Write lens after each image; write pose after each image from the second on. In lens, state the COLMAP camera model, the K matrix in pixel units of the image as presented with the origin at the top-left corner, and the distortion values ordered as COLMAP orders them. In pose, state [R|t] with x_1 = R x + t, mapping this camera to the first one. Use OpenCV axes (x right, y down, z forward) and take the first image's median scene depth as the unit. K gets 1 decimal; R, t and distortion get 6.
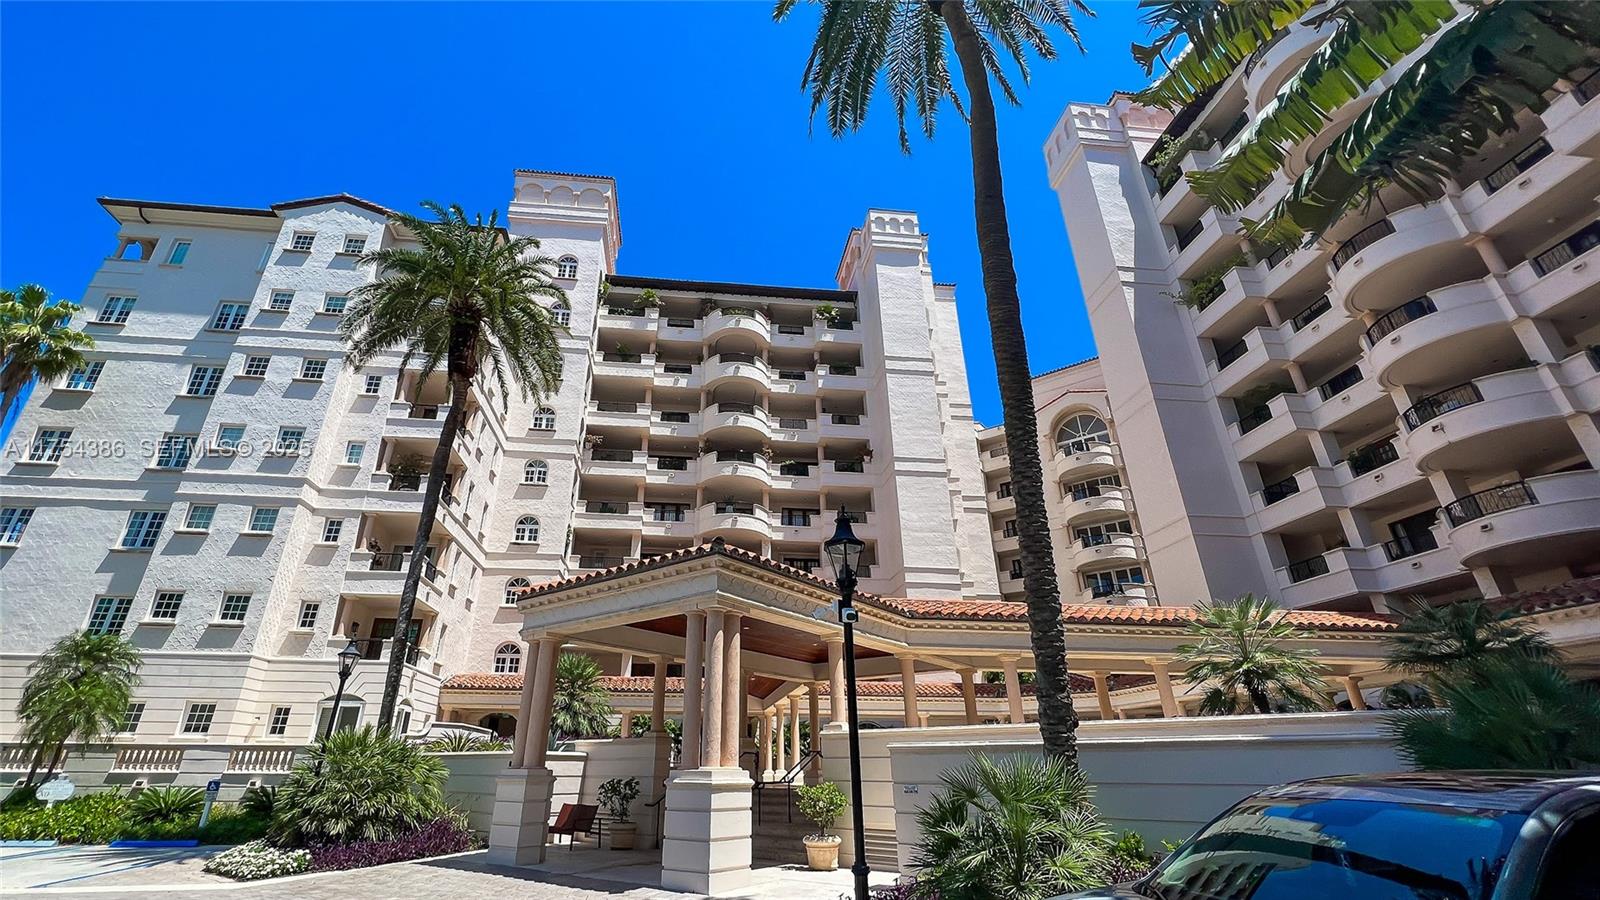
lens RADIAL K [[686.4, 0, 752.1], [0, 686.4, 440.1], [0, 0, 1]] dist [-0.004019, 0.000970]
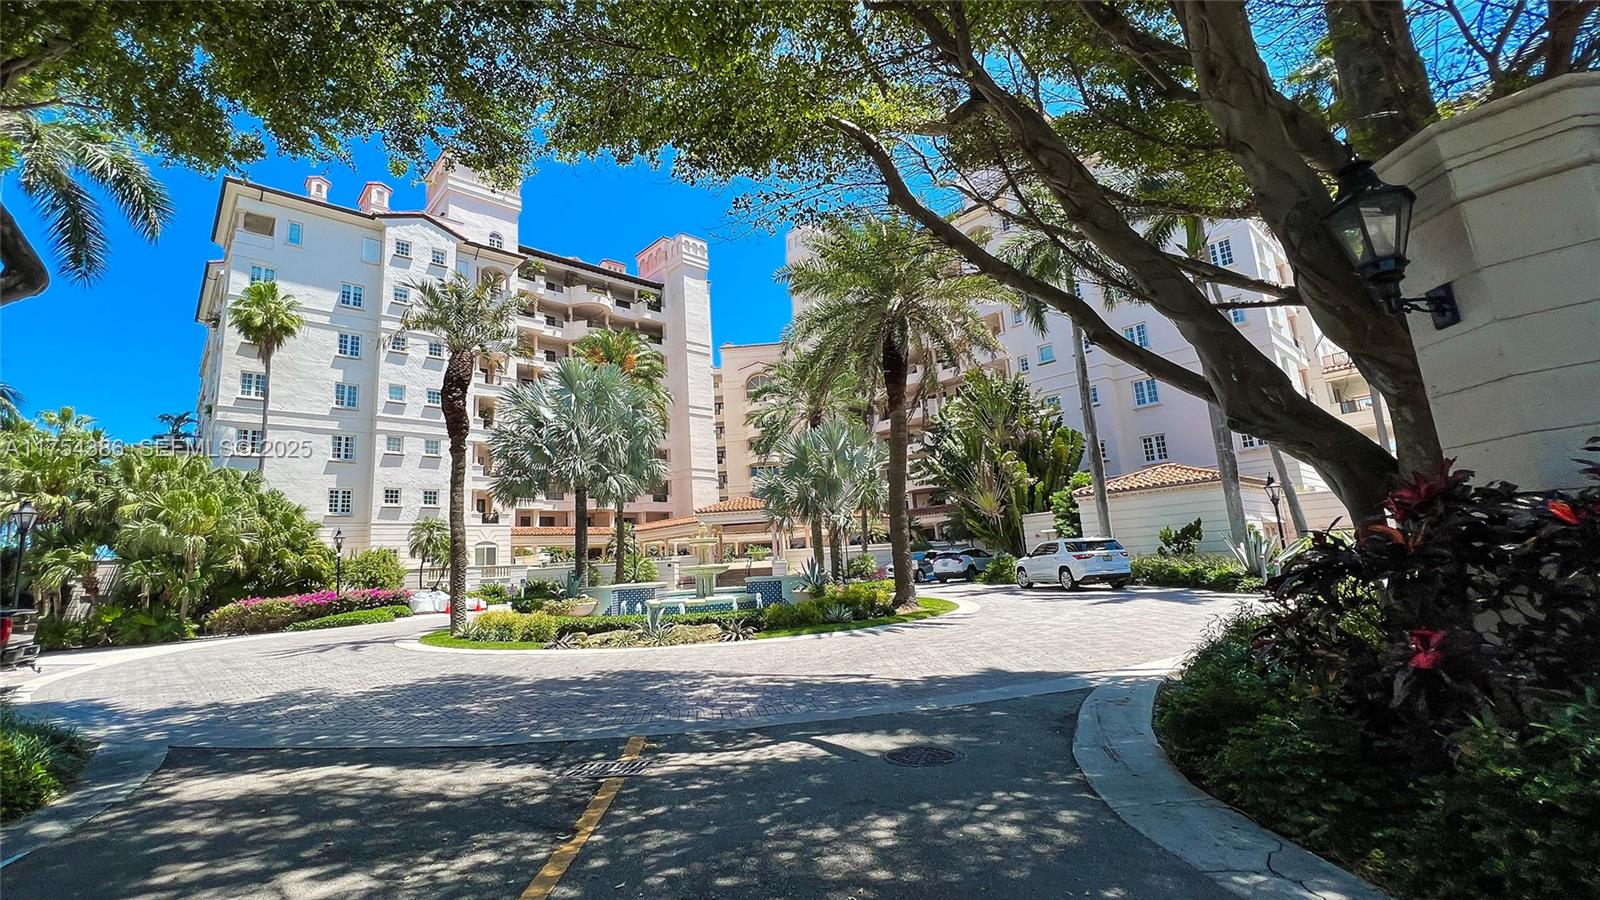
lens RADIAL K [[686.4, 0, 752.1], [0, 686.4, 440.1], [0, 0, 1]] dist [-0.004019, 0.000970]
pose [[0.814506, 0.060776, 0.576963, -0.766858], [-0.197578, 0.964108, 0.177367, -0.266631], [-0.545475, -0.258461, 0.797279, -0.590323]]
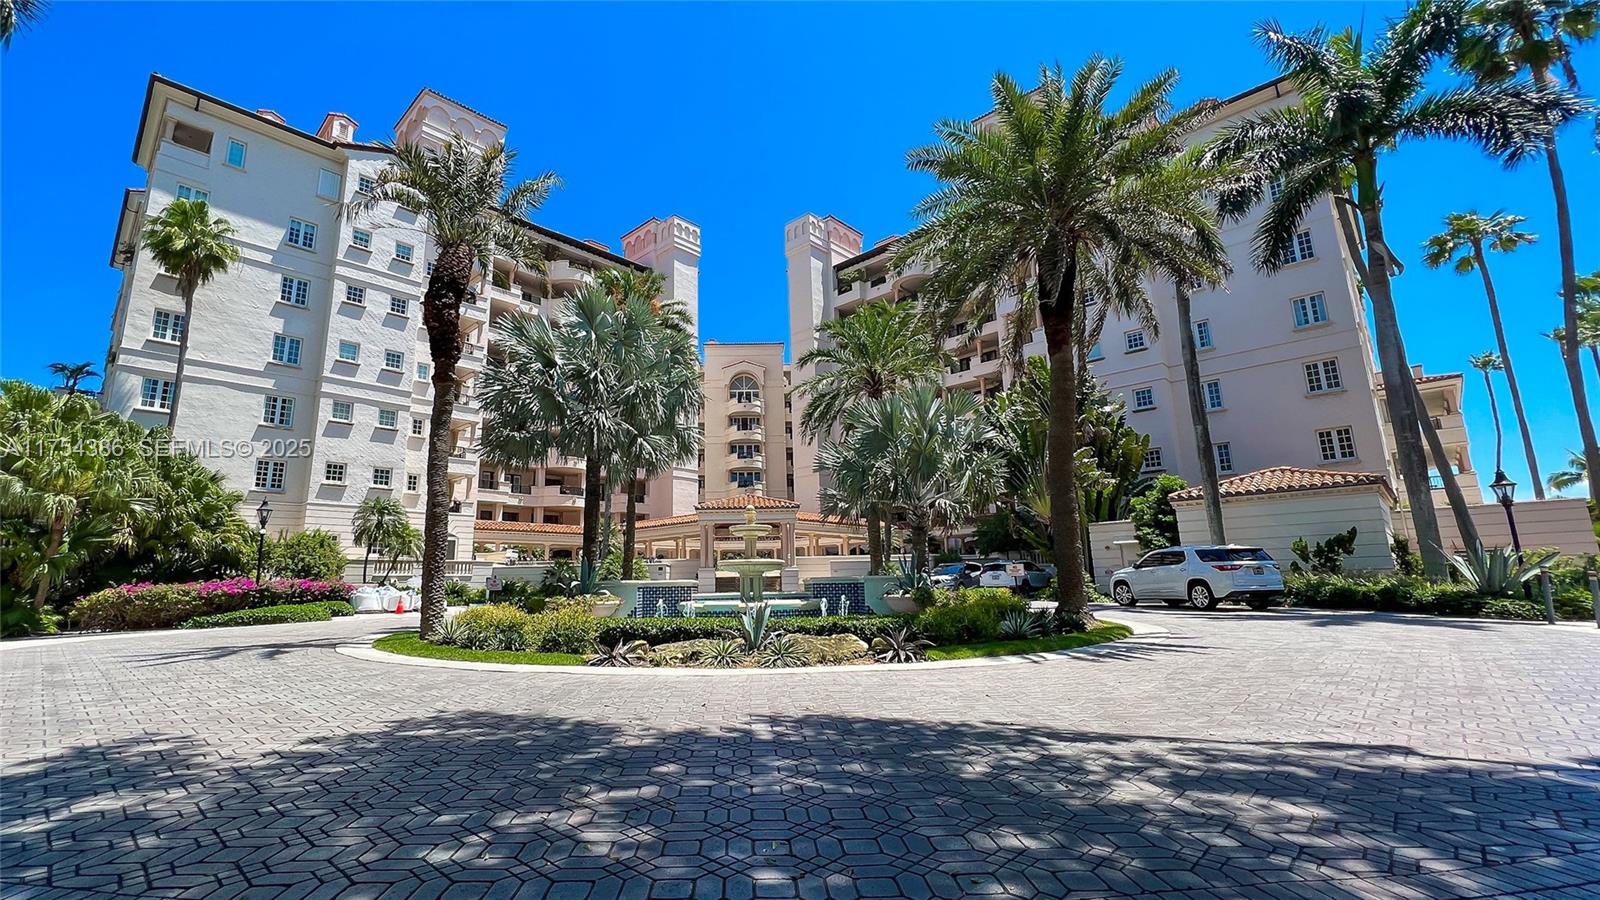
lens RADIAL K [[686.4, 0, 752.1], [0, 686.4, 440.1], [0, 0, 1]] dist [-0.004019, 0.000970]
pose [[0.770511, 0.116434, 0.626702, -0.746224], [-0.257283, 0.956338, 0.138645, -0.176725], [-0.583196, -0.268068, 0.766826, -0.430509]]
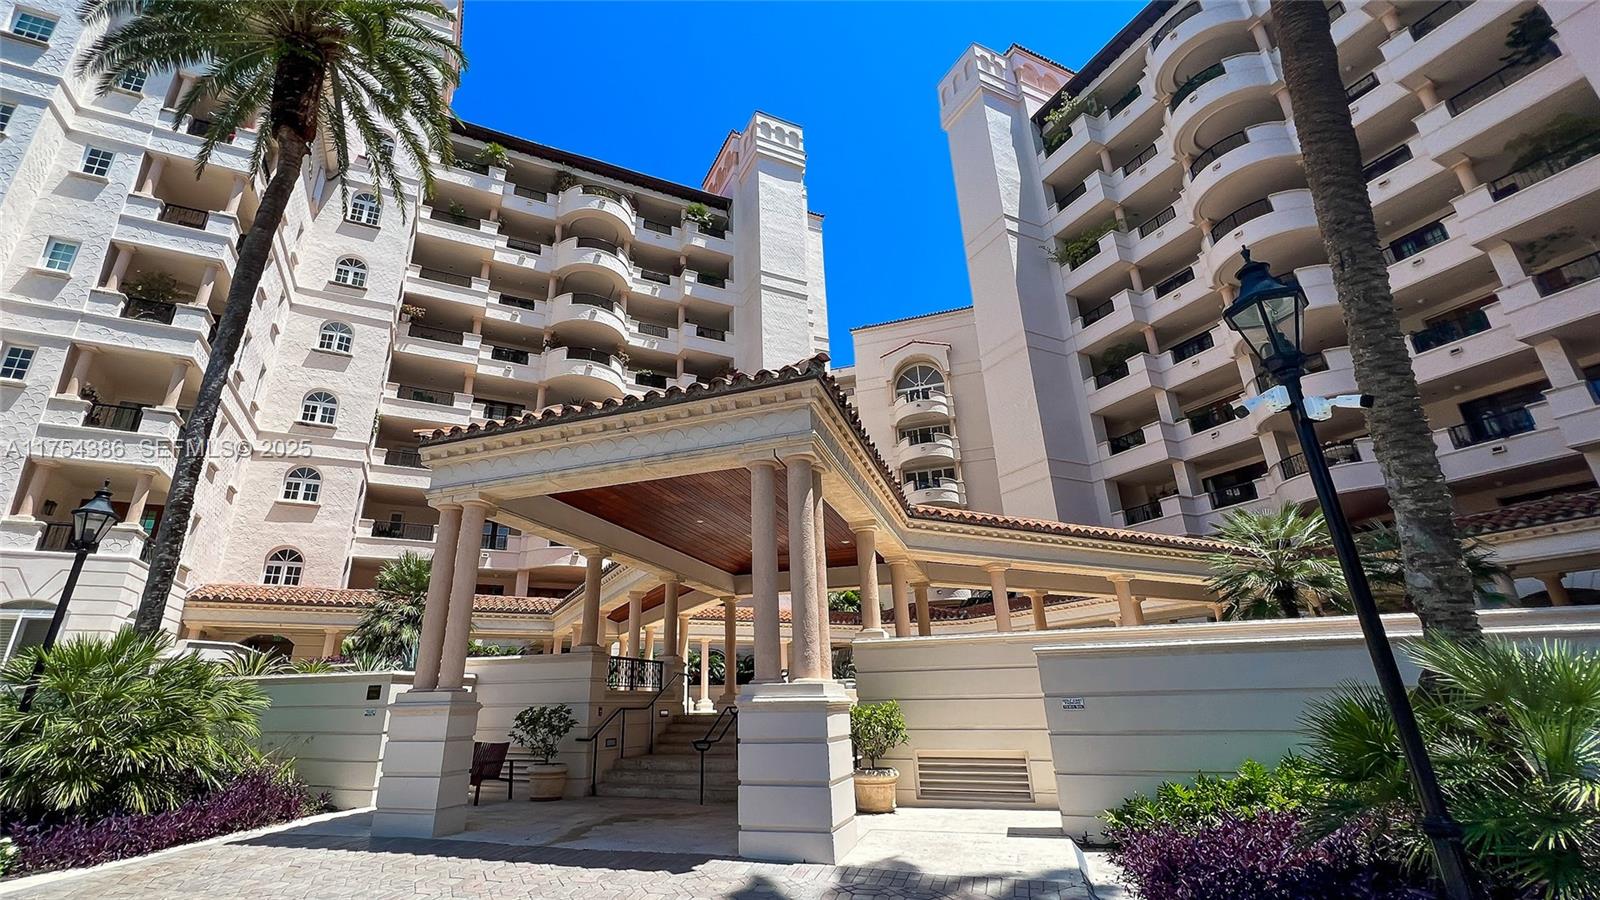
lens RADIAL K [[686.4, 0, 752.1], [0, 686.4, 440.1], [0, 0, 1]] dist [-0.004019, 0.000970]
pose [[0.947866, 0.096309, 0.303766, -0.097628], [-0.120837, 0.990674, 0.062963, 0.059734], [-0.294869, -0.096387, 0.950664, 0.114090]]
